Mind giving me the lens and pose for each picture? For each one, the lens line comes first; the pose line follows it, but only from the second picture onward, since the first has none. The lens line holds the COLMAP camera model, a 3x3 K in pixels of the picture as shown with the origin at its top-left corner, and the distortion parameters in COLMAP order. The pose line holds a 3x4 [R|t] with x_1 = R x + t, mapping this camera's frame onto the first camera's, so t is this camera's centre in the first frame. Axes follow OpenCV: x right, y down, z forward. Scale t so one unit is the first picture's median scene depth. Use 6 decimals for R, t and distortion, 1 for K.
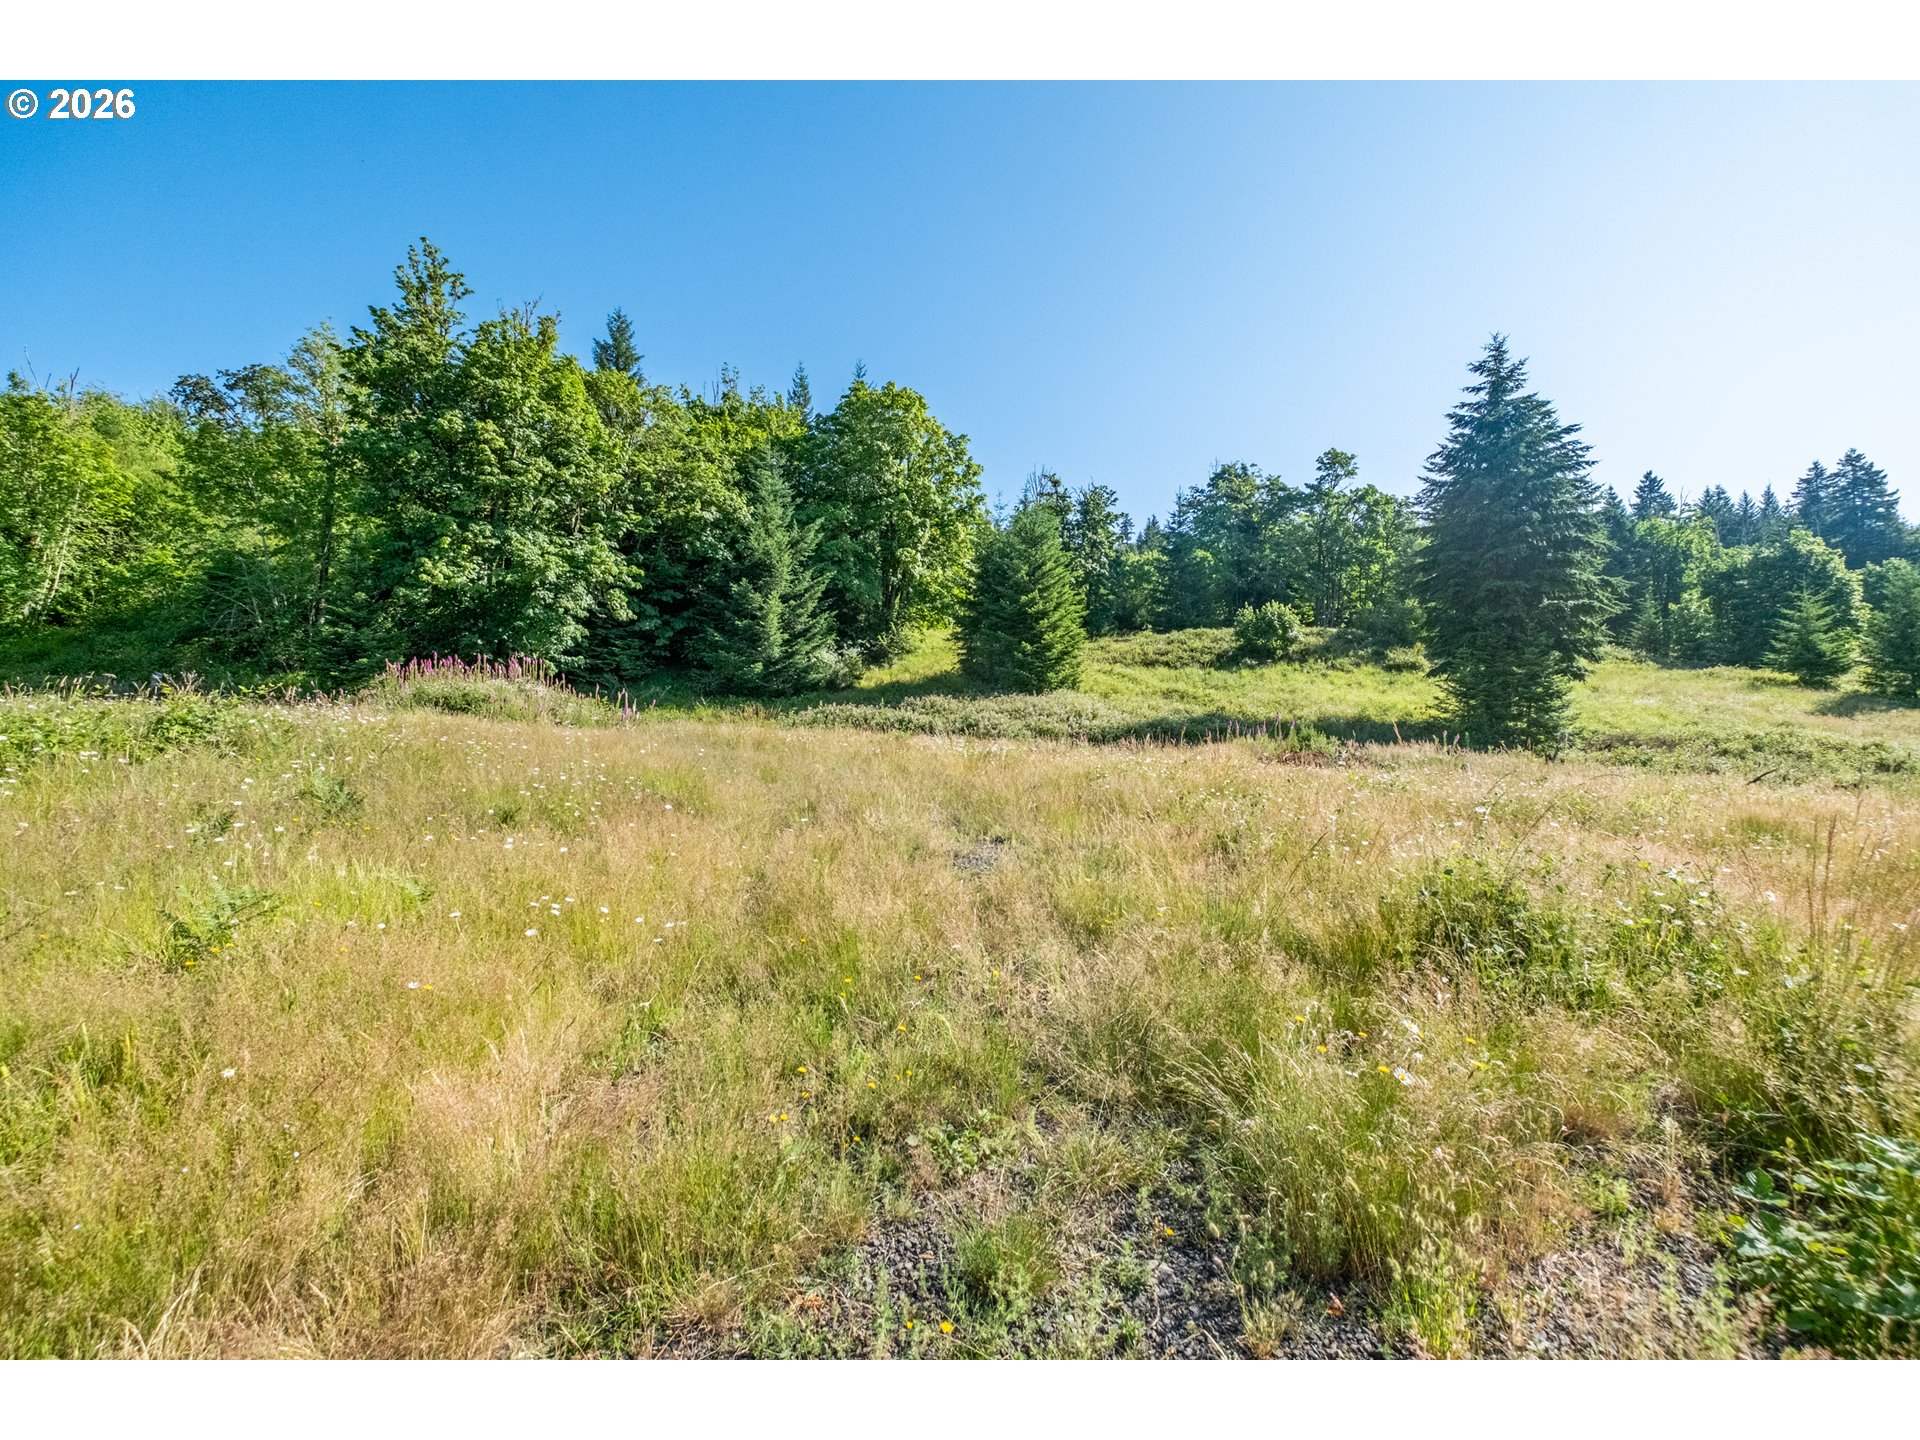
lens RADIAL K [[797.5, 0, 961.7], [0, 797.5, 723.3], [0, 0, 1]] dist [-0.007301, -0.001831]
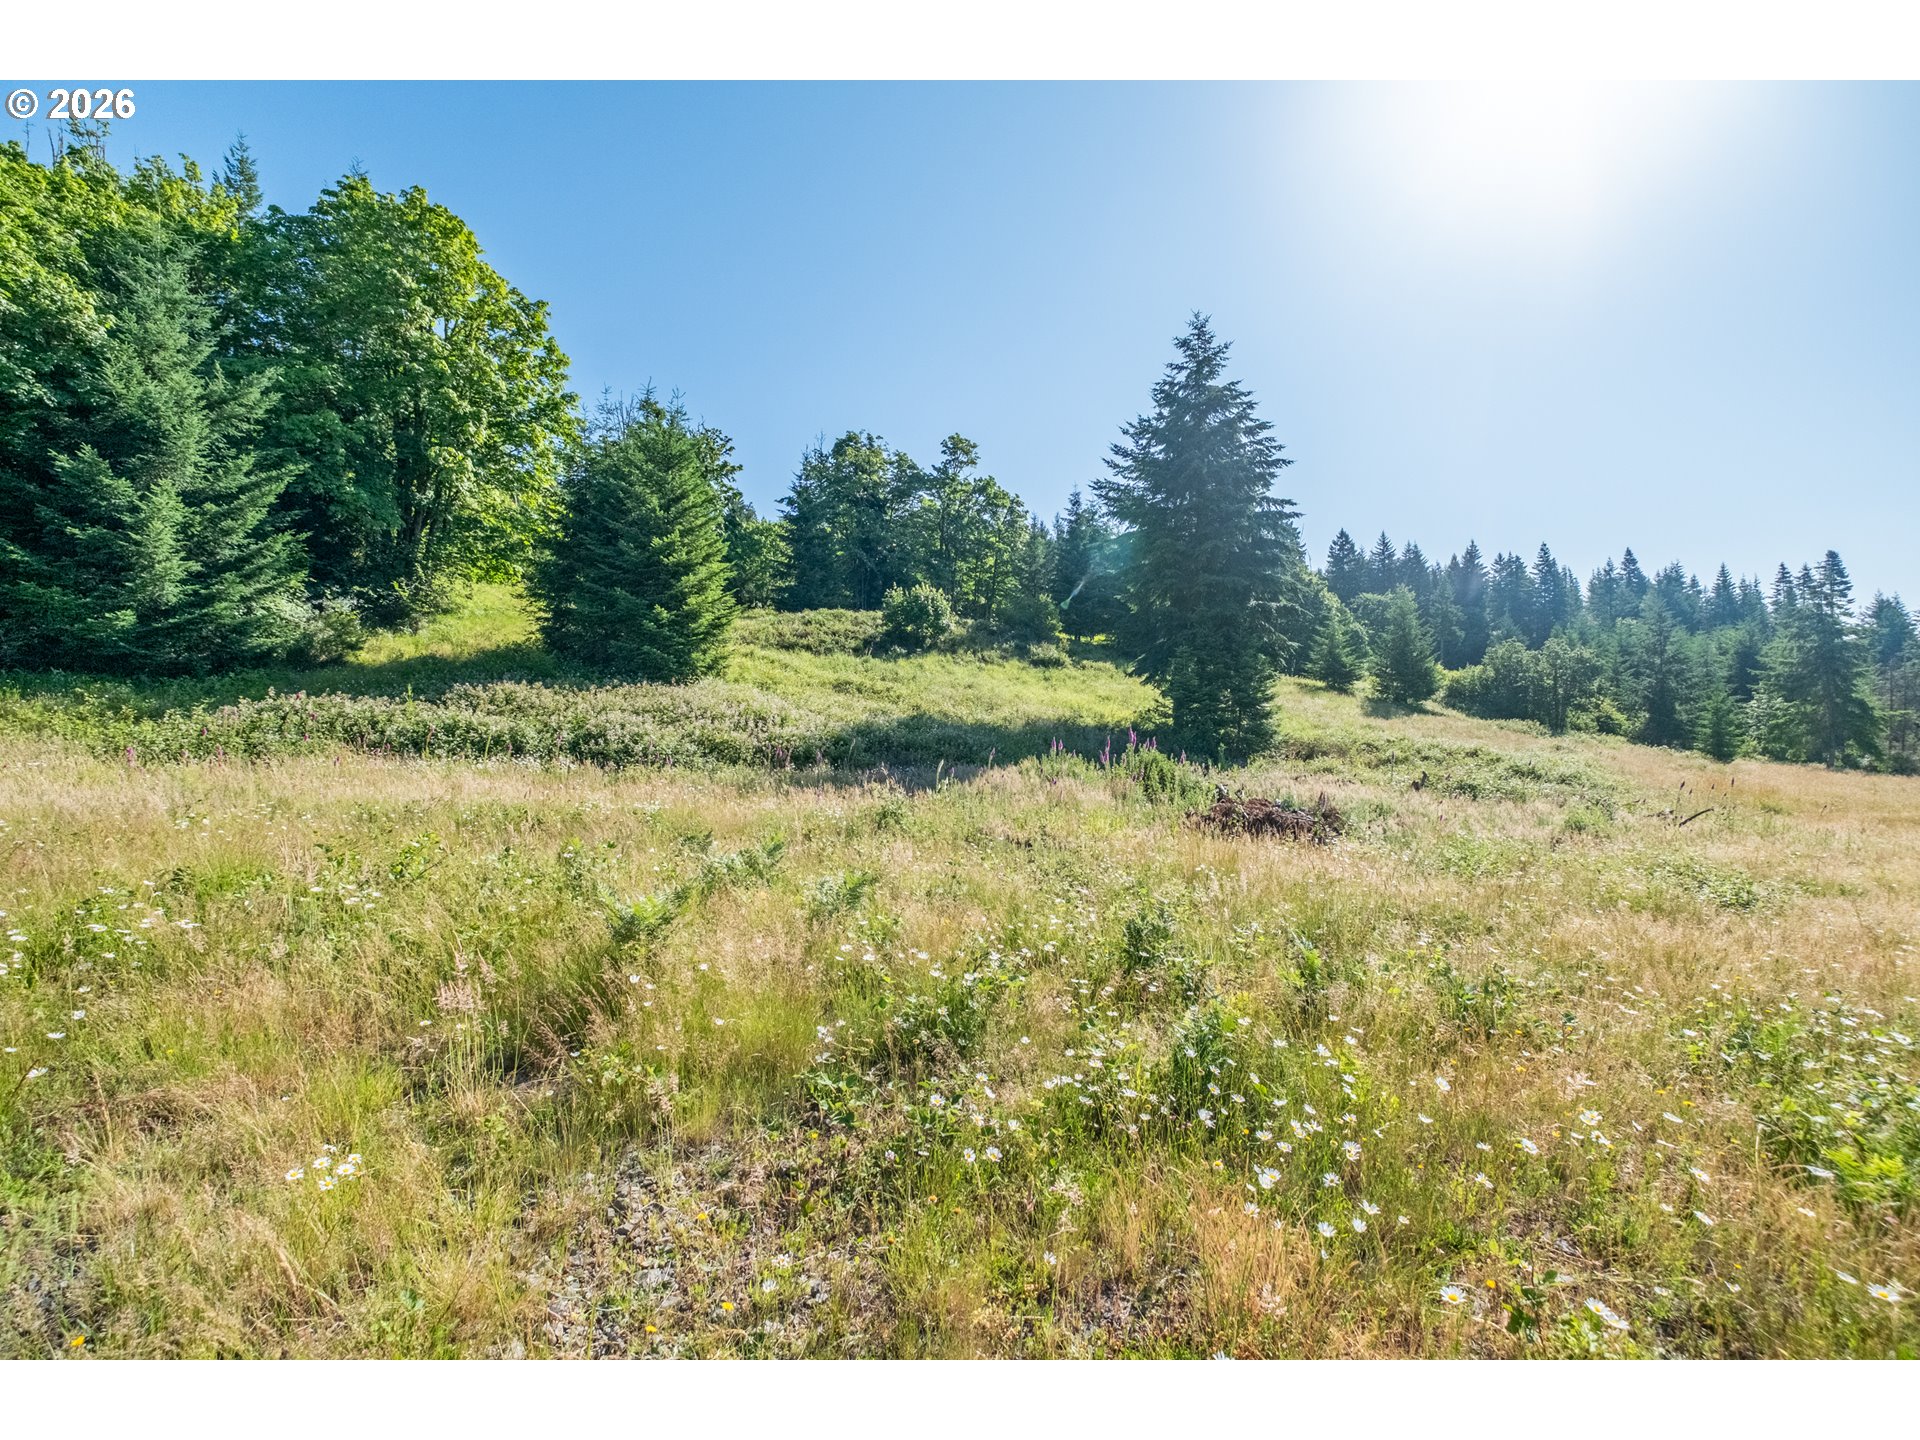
lens RADIAL K [[797.5, 0, 948.6], [0, 797.5, 720.5], [0, 0, 1]] dist [-0.007301, -0.001831]
pose [[0.868104, 0.002570, 0.496376, -0.035453], [-0.010503, 0.999858, 0.013191, -0.013570], [-0.496271, -0.016664, 0.868008, 0.243267]]
